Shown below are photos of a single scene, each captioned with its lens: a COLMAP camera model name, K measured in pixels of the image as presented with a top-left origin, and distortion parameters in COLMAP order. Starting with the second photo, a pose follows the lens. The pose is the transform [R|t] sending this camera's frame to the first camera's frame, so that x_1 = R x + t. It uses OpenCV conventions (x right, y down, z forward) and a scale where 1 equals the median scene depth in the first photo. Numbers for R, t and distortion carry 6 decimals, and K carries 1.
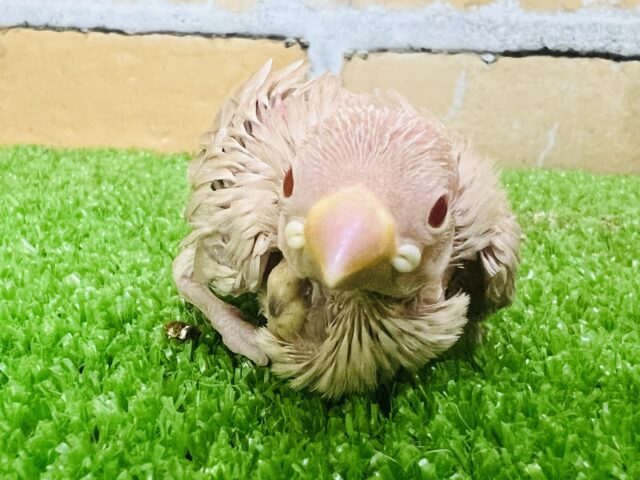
lens RADIAL K [[881.0, 0, 277.8], [0, 881.0, 239.9], [0, 0, 1]] dist [-0.010614, -0.017183]
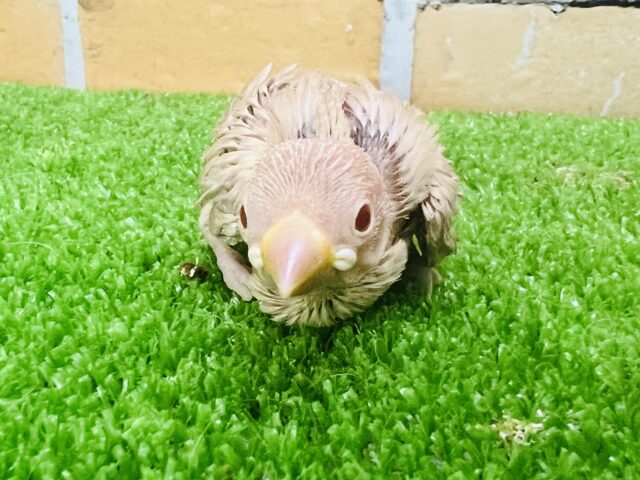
lens RADIAL K [[881.0, 0, 277.8], [0, 881.0, 239.9], [0, 0, 1]] dist [-0.010614, -0.017183]
pose [[0.986331, 0.031948, -0.161650, 0.143742], [-0.017117, 0.995582, 0.092323, -0.039563], [0.163885, -0.088294, 0.982520, -0.145901]]
